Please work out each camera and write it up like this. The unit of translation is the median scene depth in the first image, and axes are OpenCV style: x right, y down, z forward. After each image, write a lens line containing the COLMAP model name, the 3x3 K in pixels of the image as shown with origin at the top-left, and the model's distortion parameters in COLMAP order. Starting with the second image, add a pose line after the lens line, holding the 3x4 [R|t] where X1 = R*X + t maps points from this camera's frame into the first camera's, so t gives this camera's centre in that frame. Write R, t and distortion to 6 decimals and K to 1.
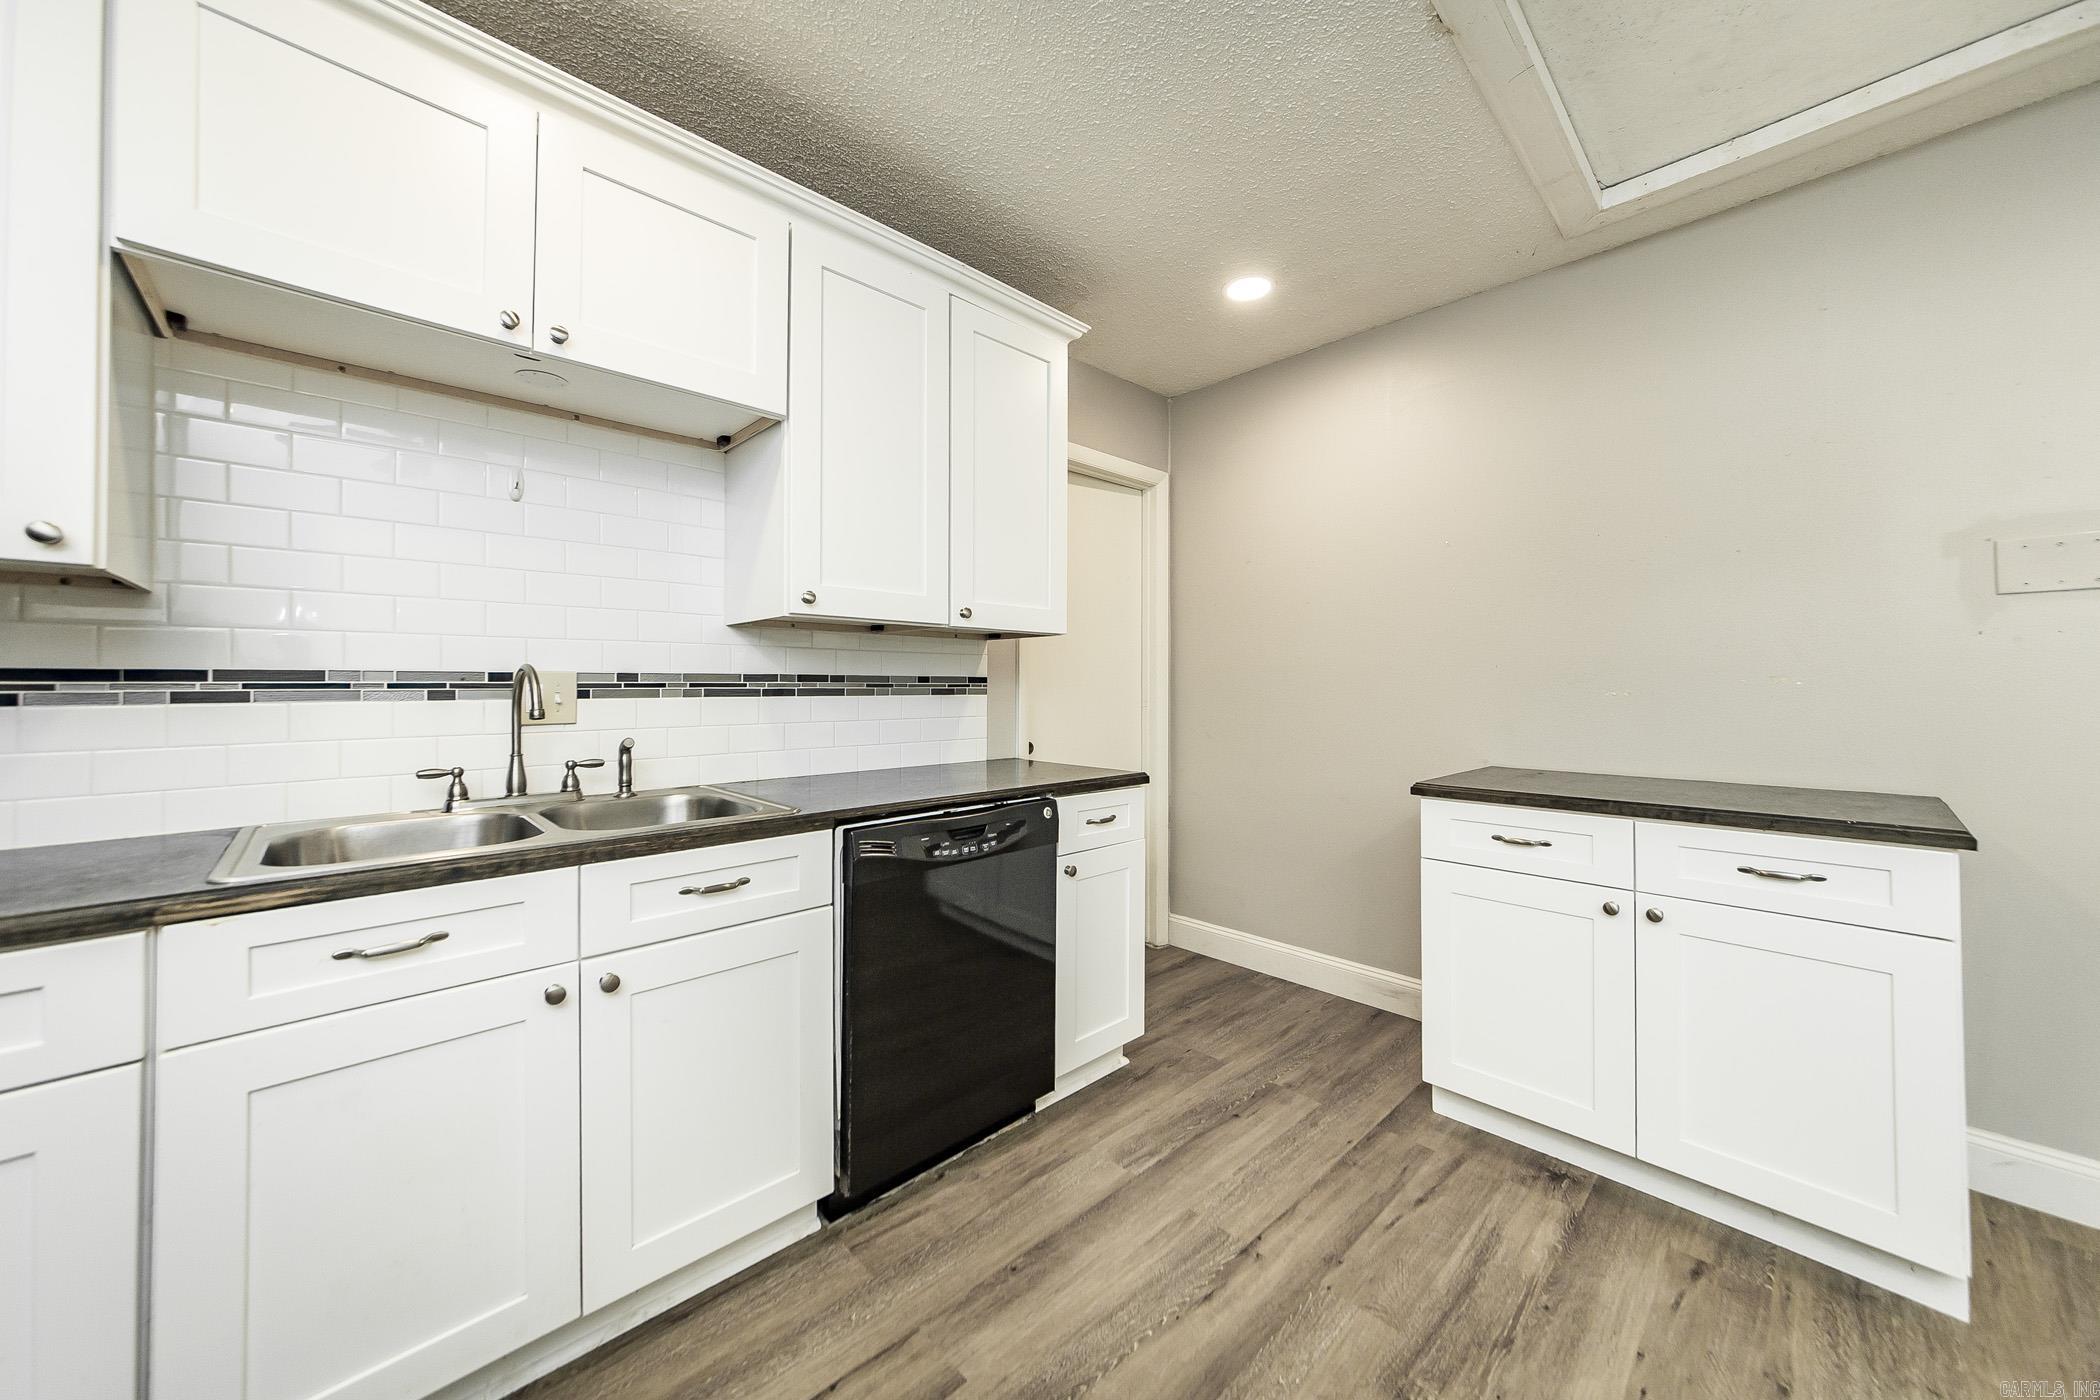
lens RADIAL K [[750.3, 0, 1046.5], [0, 750.3, 680.1], [0, 0, 1]] dist [-0.000762, -0.000310]
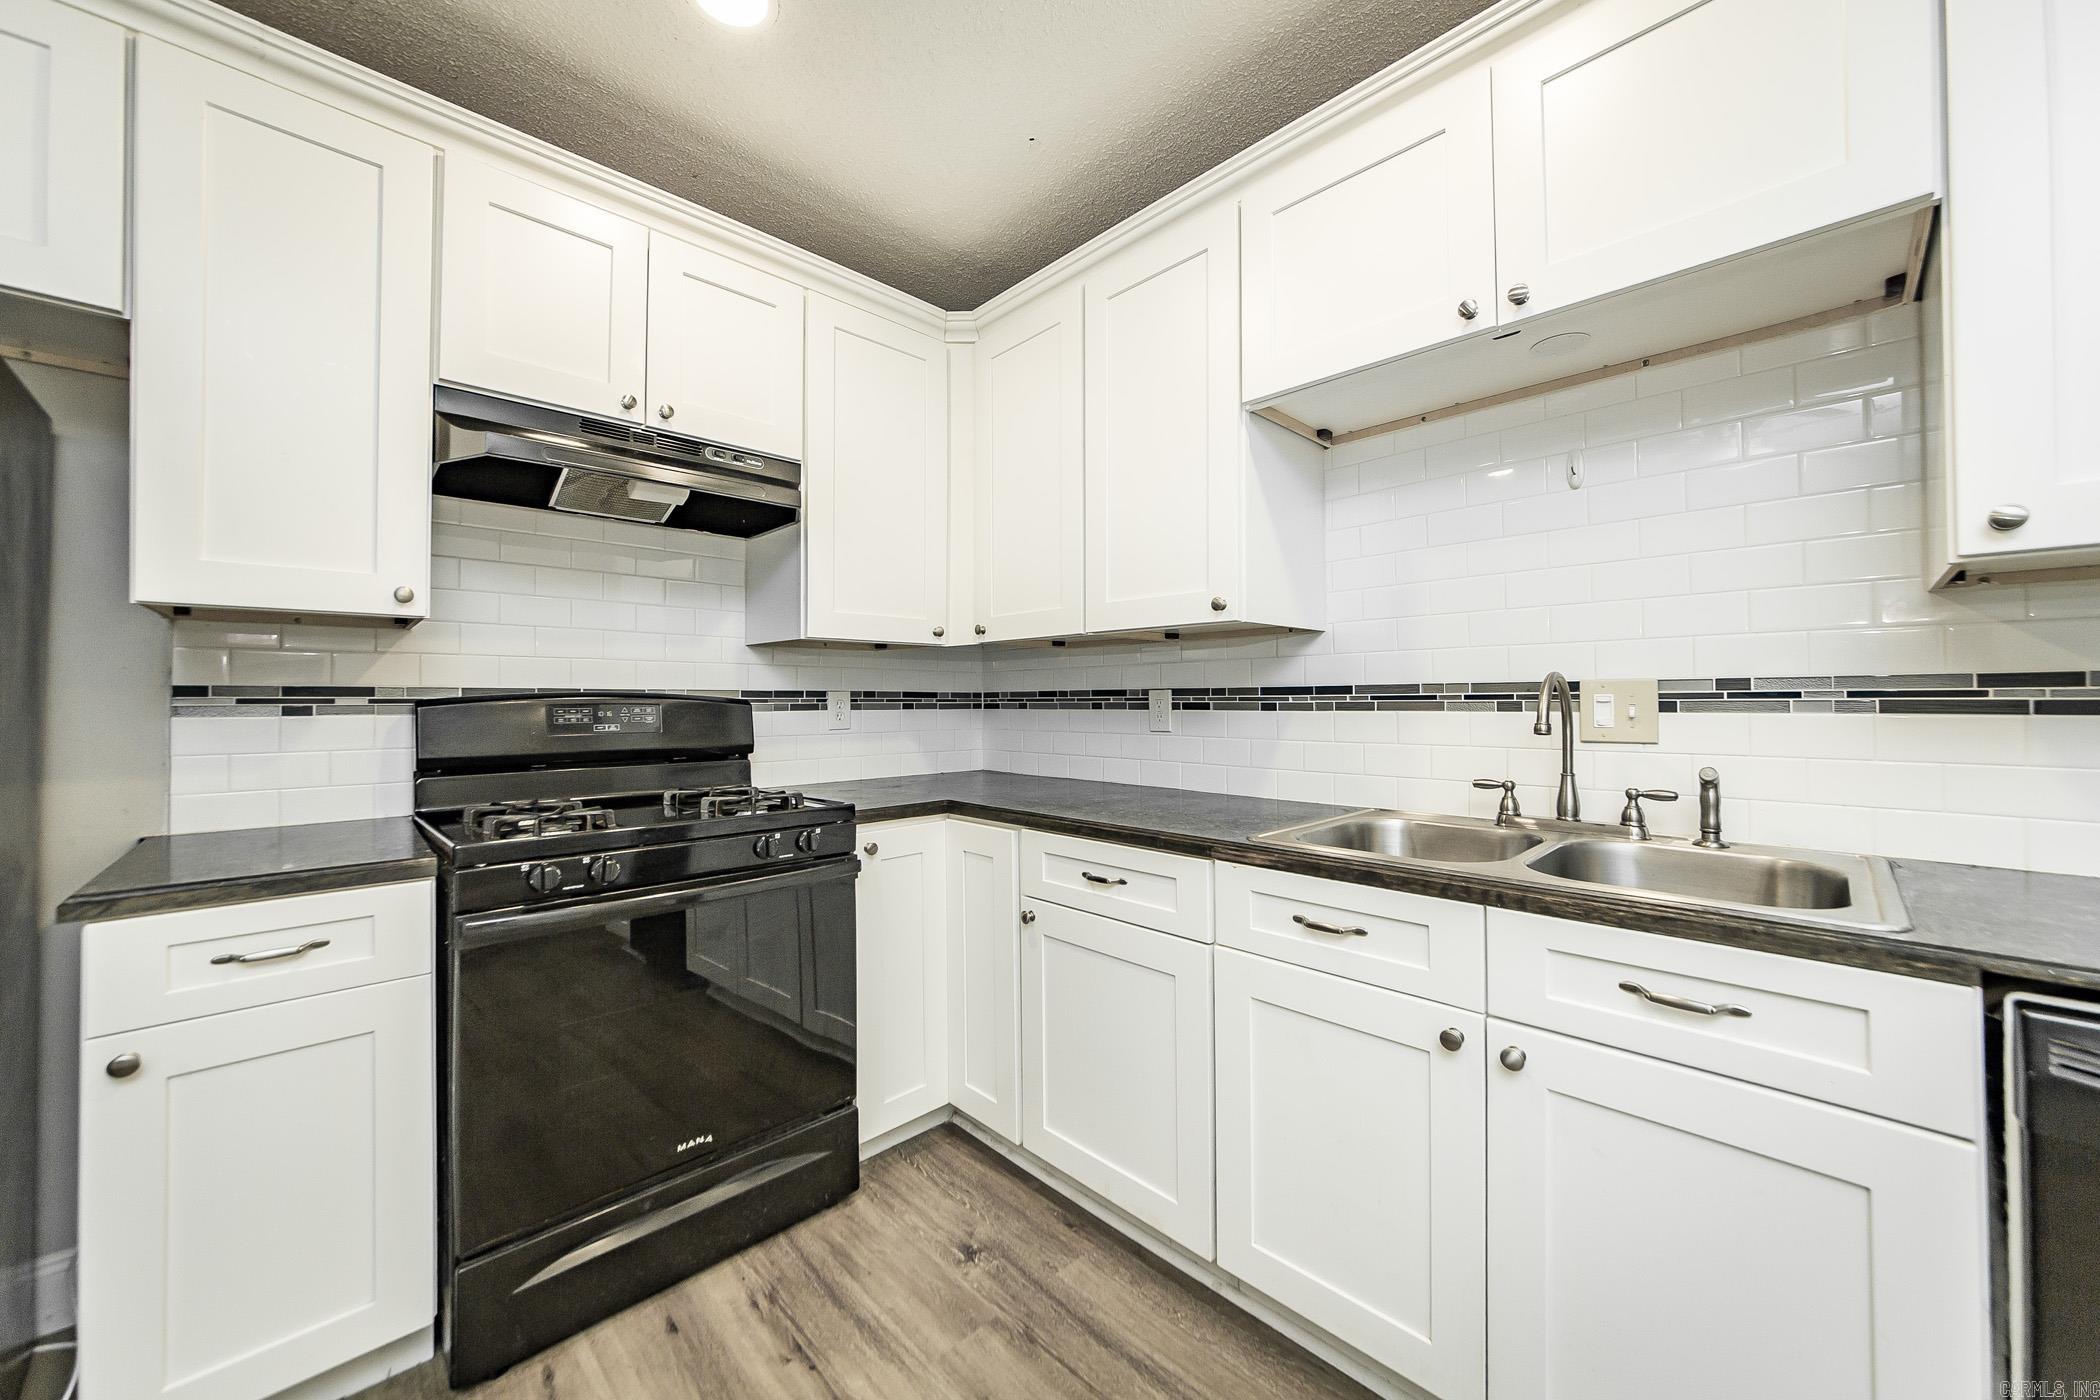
lens RADIAL K [[767.4, 0, 1045.4], [0, 767.4, 690.8], [0, 0, 1]] dist [-0.007003, -0.000048]
pose [[0.004326, -0.010578, -0.999935, 0.191194], [0.012538, 0.999866, -0.010524, 0.002400], [0.999912, -0.012491, 0.004458, 0.363124]]
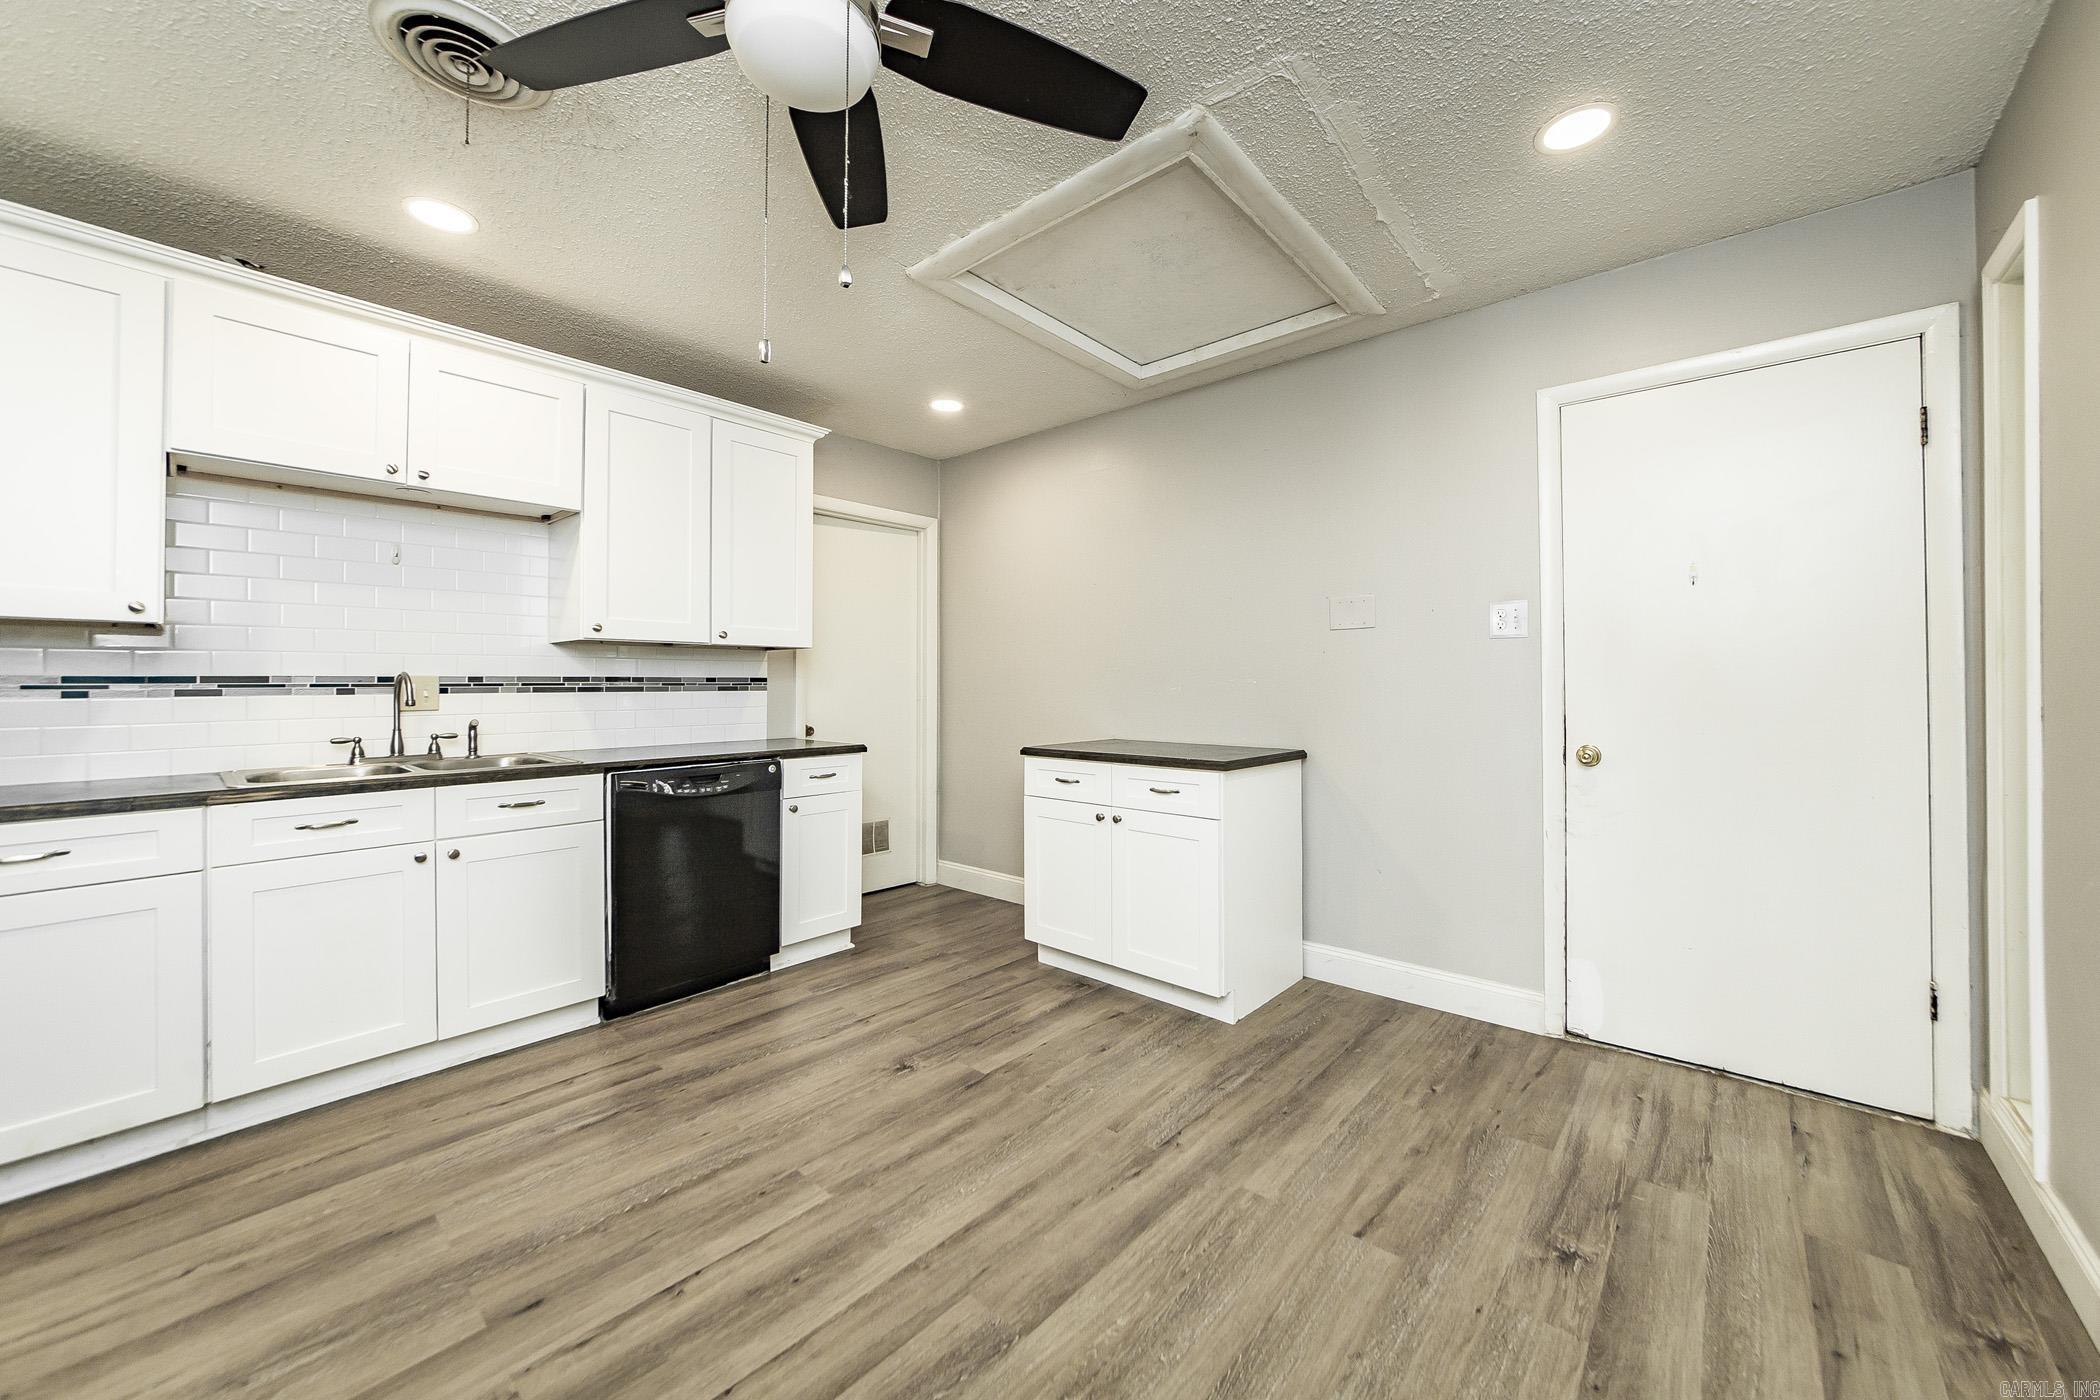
lens RADIAL K [[773.7, 0, 1056.8], [0, 773.7, 678.1], [0, 0, 1]] dist [-0.006976, 0.000107]
pose [[0.995598, -0.001455, 0.093711, 0.490270], [0.001304, 0.999998, 0.001678, -0.008128], [-0.093713, -0.001549, 0.995598, -0.694055]]
